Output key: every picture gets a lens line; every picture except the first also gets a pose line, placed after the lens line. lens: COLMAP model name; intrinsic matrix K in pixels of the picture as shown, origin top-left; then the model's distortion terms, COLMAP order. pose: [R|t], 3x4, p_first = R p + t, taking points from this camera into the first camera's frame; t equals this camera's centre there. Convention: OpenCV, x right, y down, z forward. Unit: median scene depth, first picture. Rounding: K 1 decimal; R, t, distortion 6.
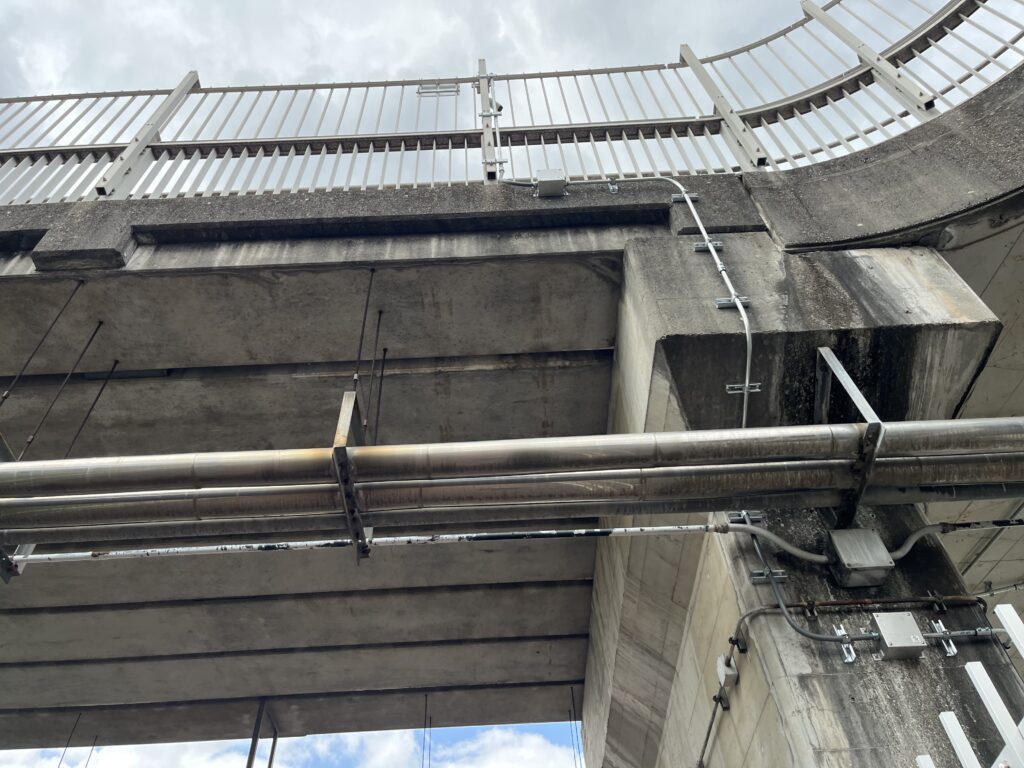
lens RADIAL K [[792.8, 0, 500.5], [0, 792.8, 386.1], [0, 0, 1]] dist [-0.000543, -0.007205]
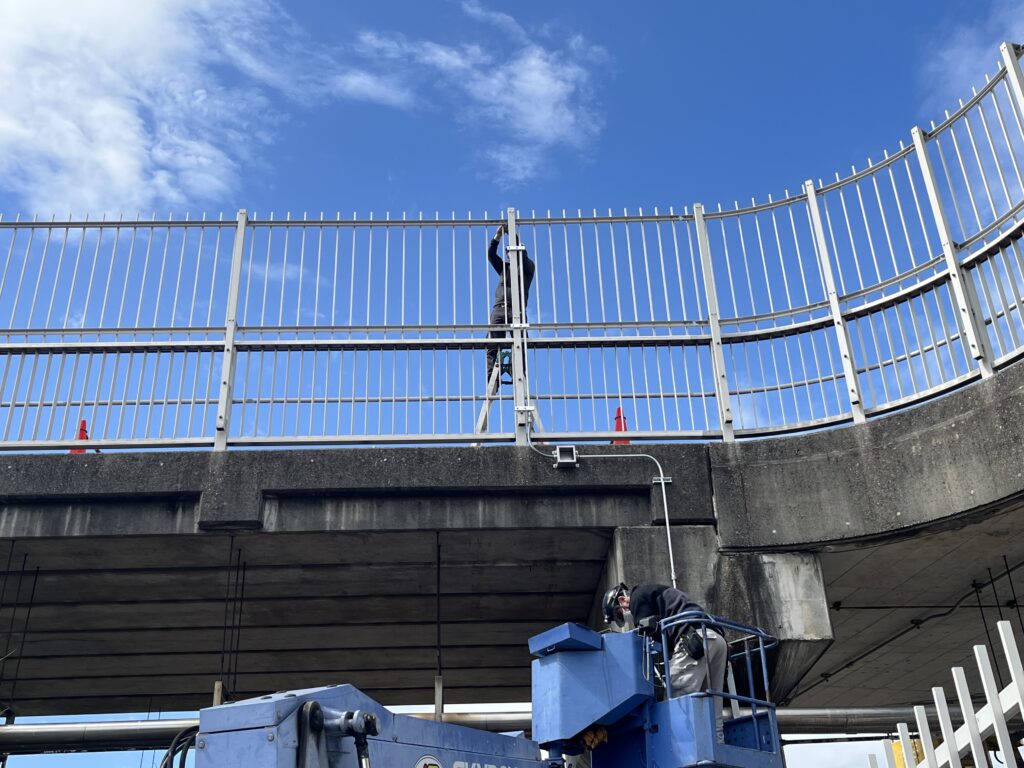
lens RADIAL K [[1143.0, 0, 512.0], [0, 1143.0, 384.0], [0, 0, 1]] dist [0.015892, 0.021660]
pose [[0.997856, 0.037602, 0.053564, -0.147931], [-0.053672, 0.938518, 0.341032, -1.097485], [-0.037447, -0.343176, 0.938525, -0.834216]]
